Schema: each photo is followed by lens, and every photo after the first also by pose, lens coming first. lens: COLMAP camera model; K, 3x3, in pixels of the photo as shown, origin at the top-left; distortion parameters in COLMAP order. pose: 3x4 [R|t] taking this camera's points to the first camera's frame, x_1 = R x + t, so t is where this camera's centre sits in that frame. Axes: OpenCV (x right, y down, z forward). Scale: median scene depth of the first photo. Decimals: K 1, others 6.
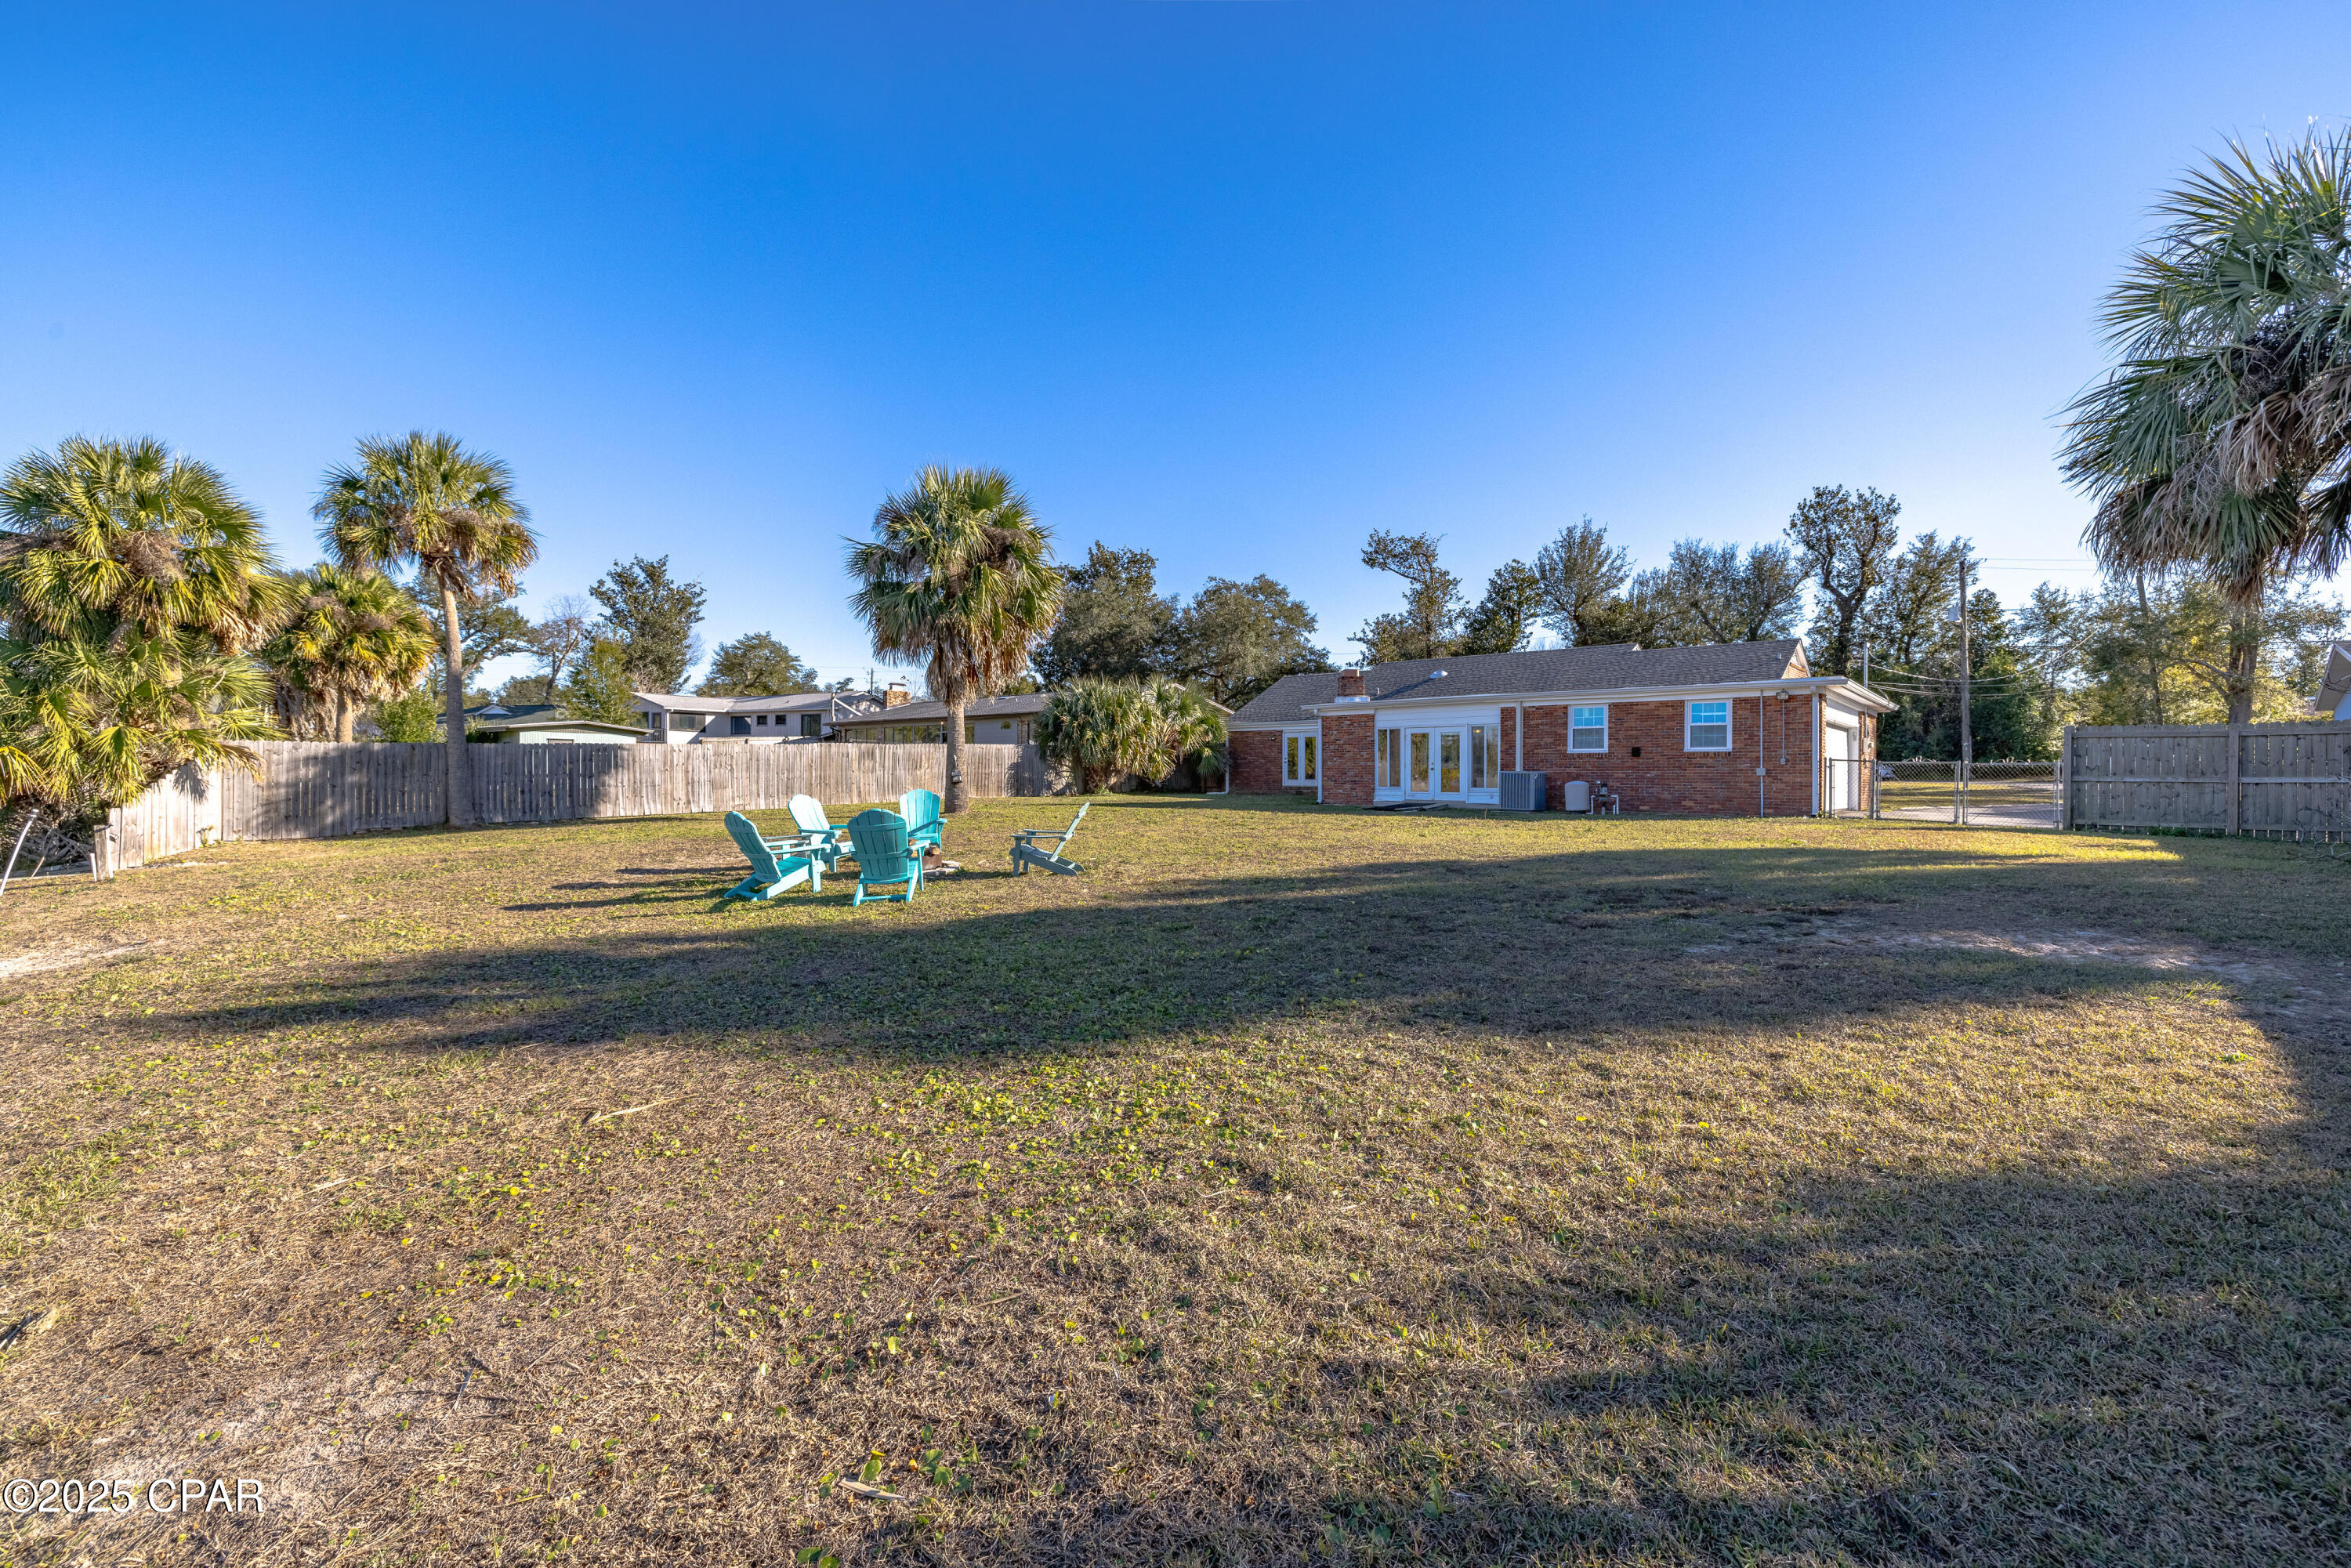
lens RADIAL K [[987.2, 0, 1174.2], [0, 987.2, 774.0], [0, 0, 1]] dist [0.000358, -0.000870]
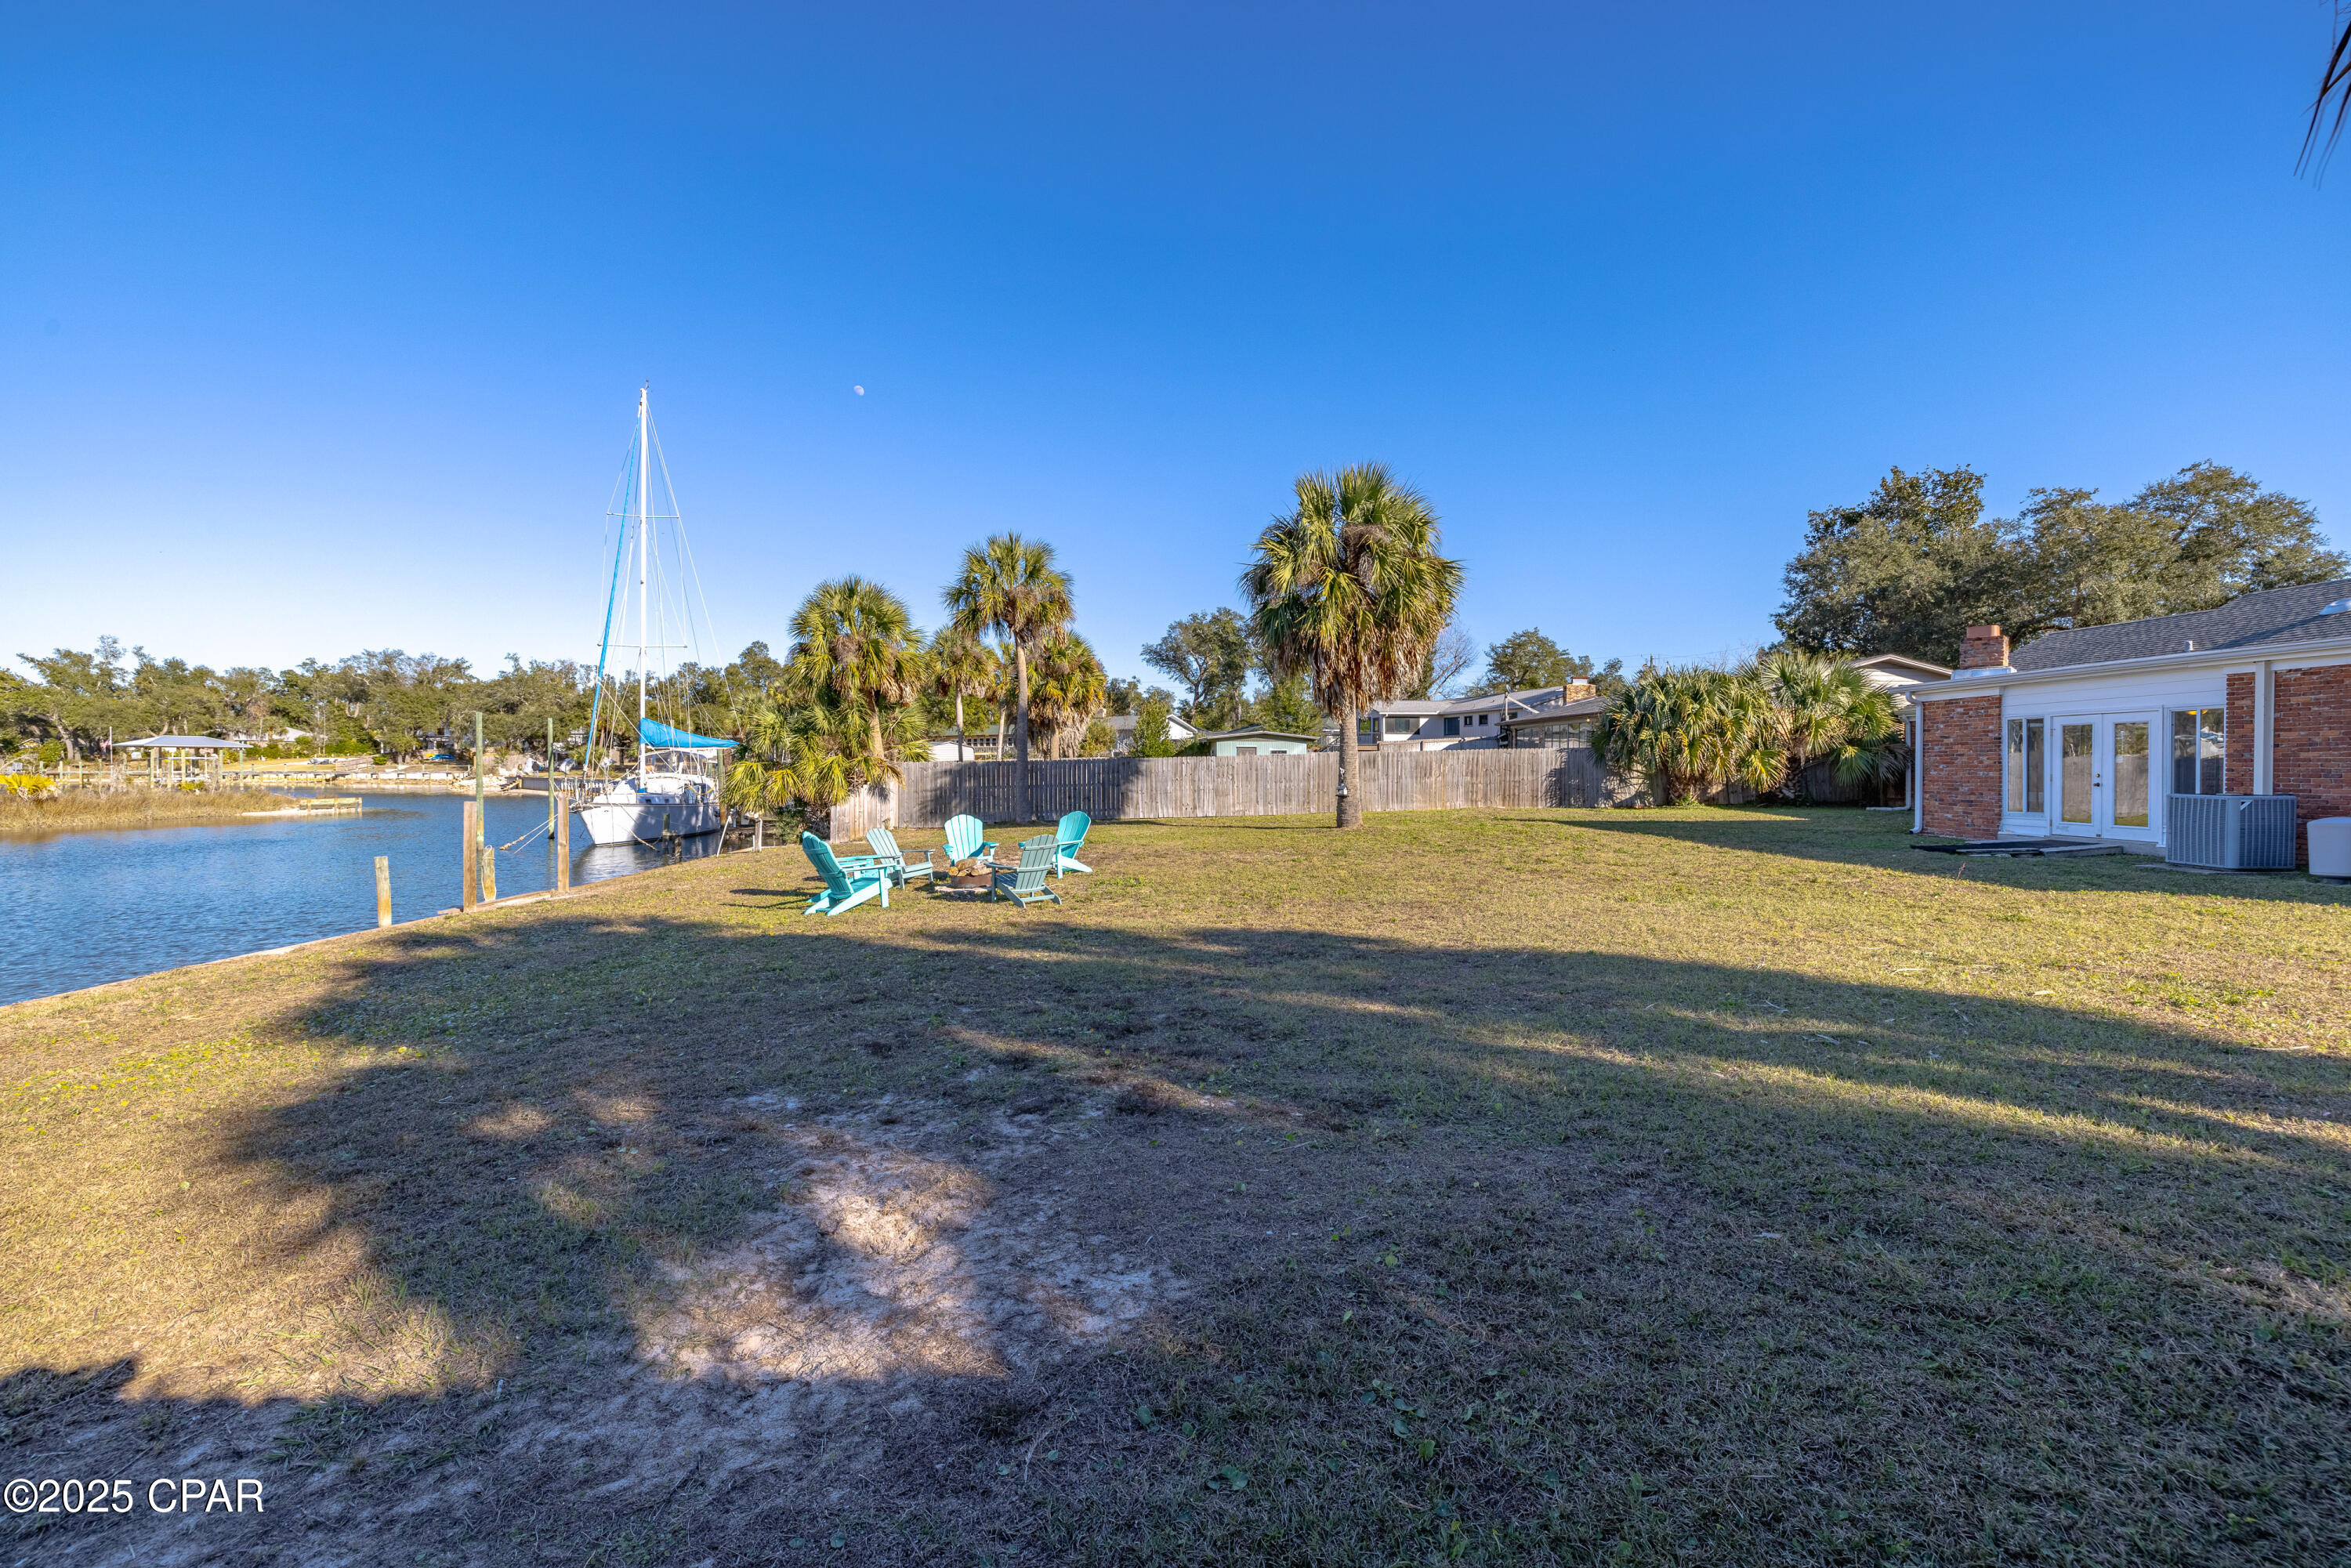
lens RADIAL K [[987.2, 0, 1147.0], [0, 987.2, 779.7], [0, 0, 1]] dist [0.000358, -0.000870]
pose [[0.673761, 0.006502, -0.738921, 0.406978], [0.002956, 0.999930, 0.011494, -0.021709], [0.738944, -0.009929, 0.673694, 0.242406]]
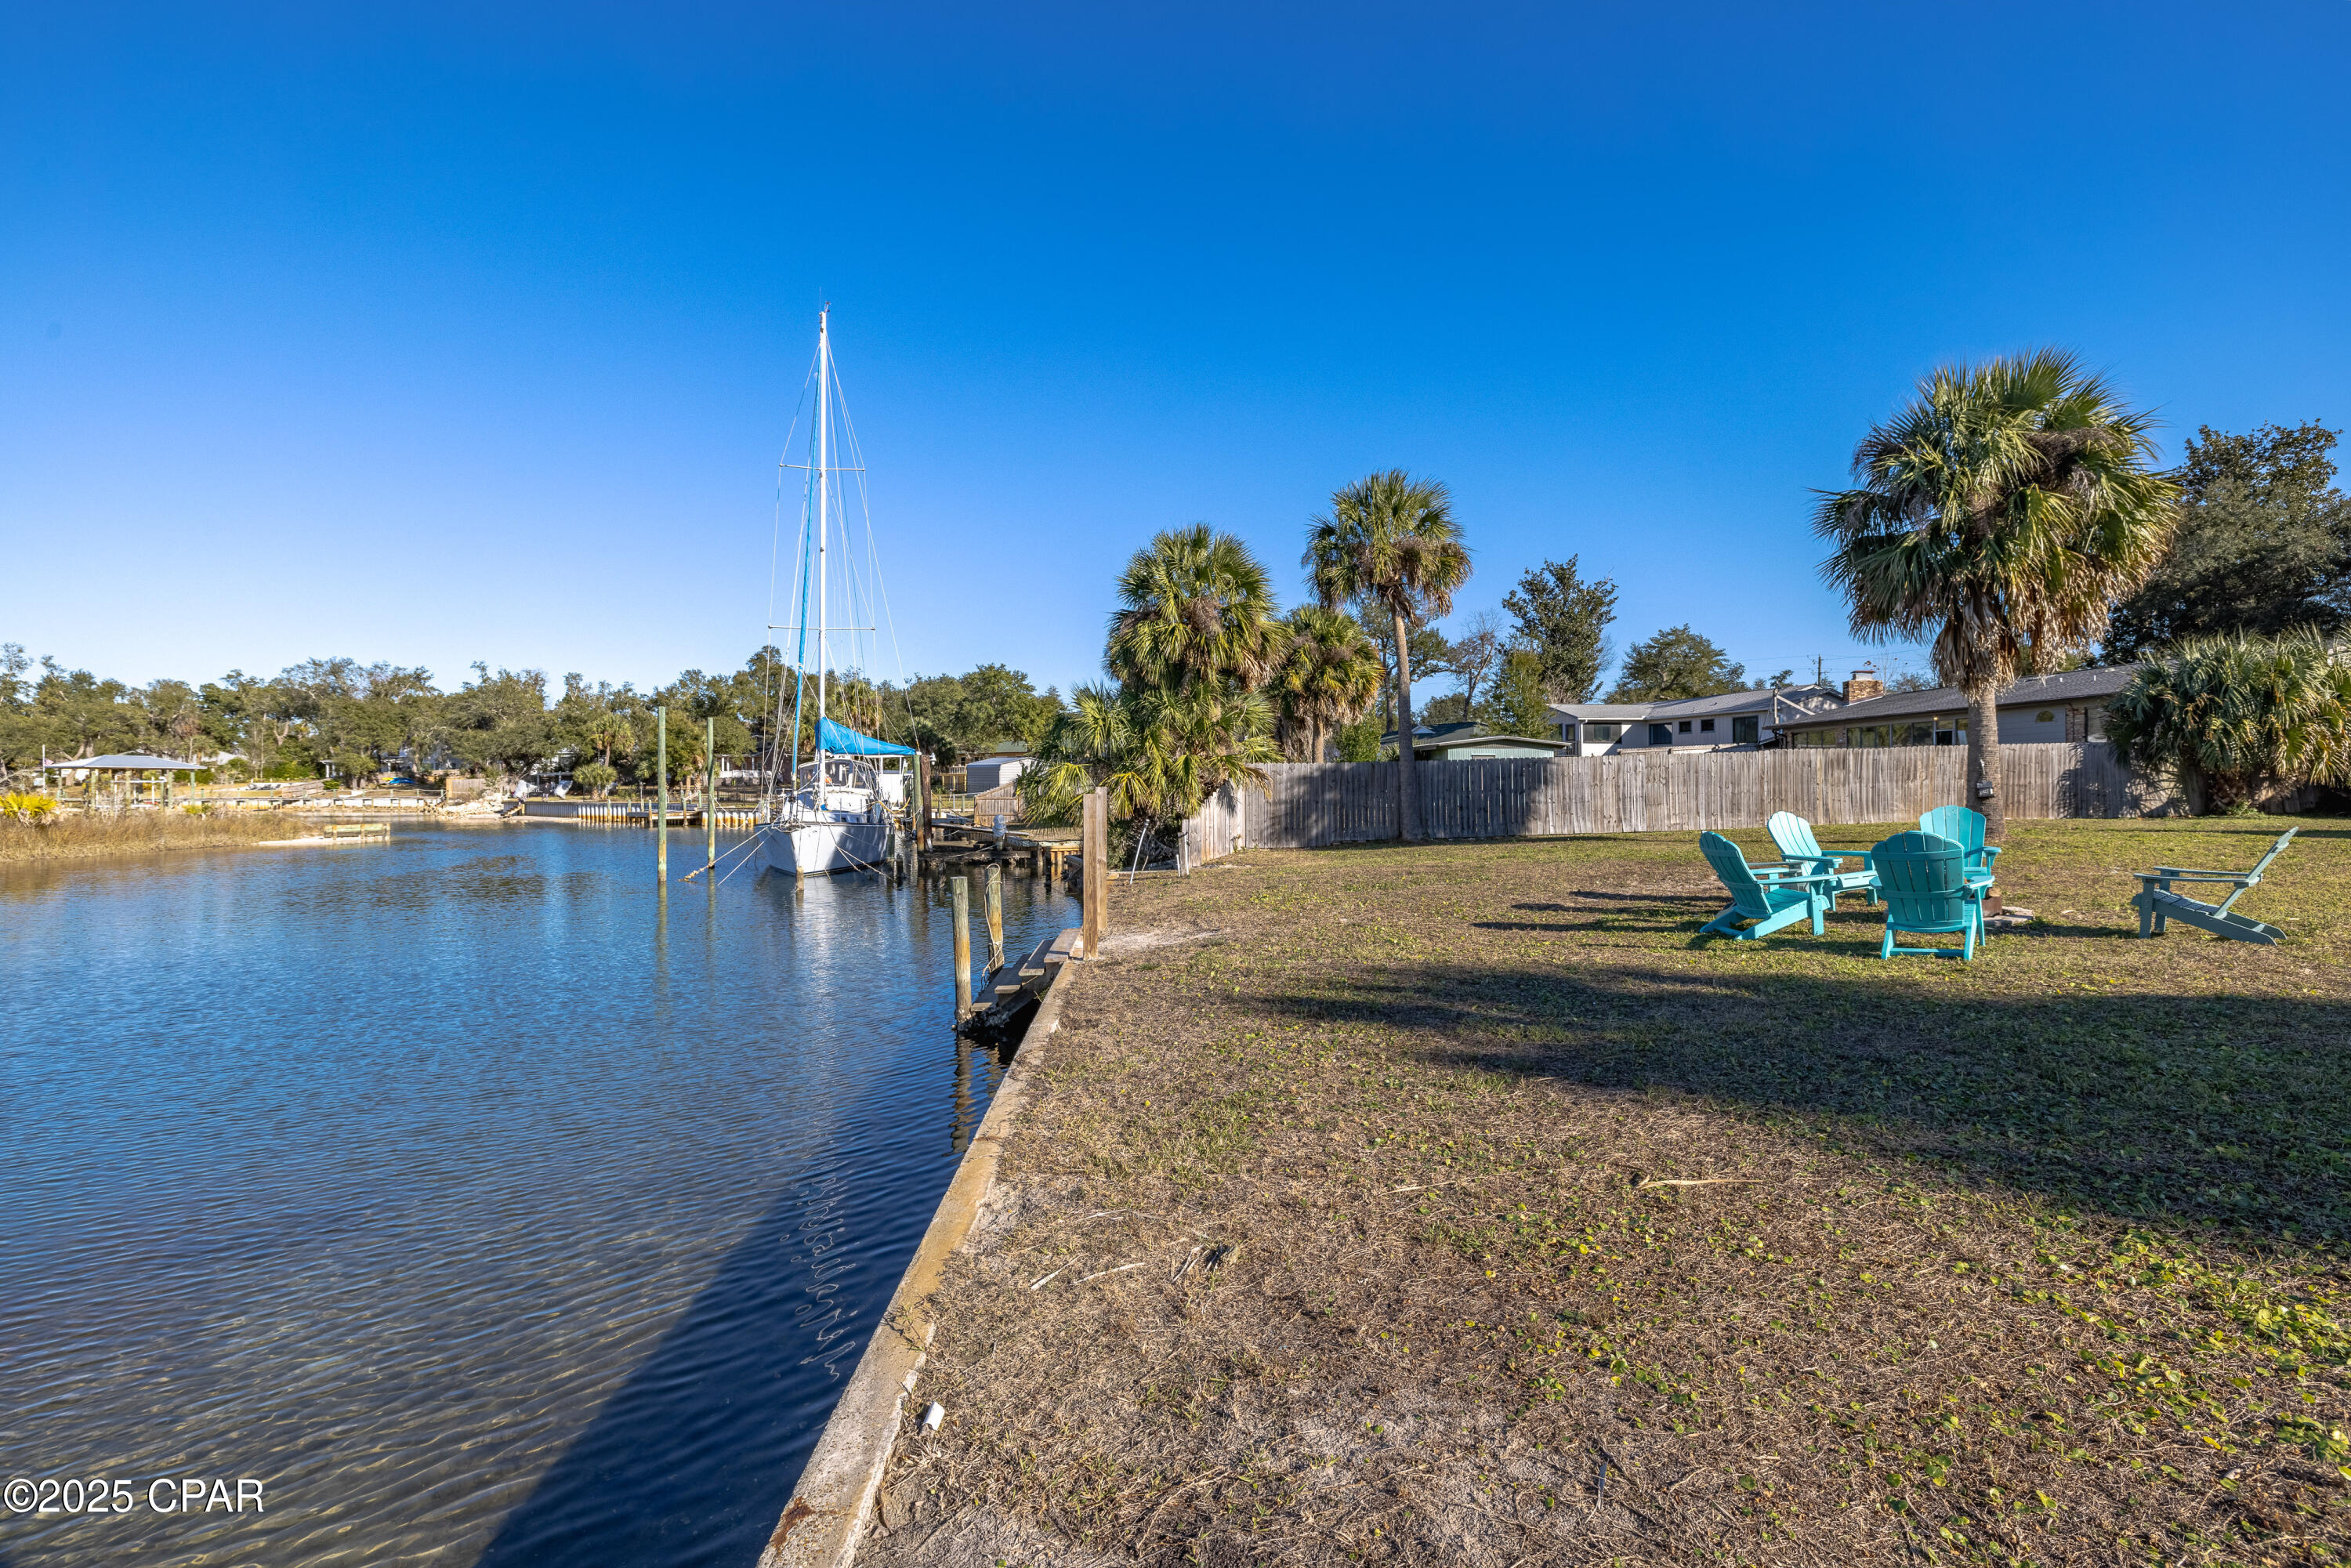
lens RADIAL K [[1120.3, 0, 1164.4], [0, 1120.3, 782.4], [0, 0, 1]] dist [-0.009758, 0.003030]
pose [[0.678777, -0.012680, -0.734235, -0.032853], [0.007729, 0.999919, -0.010122, 0.001414], [0.734304, 0.001196, 0.678820, 0.006453]]
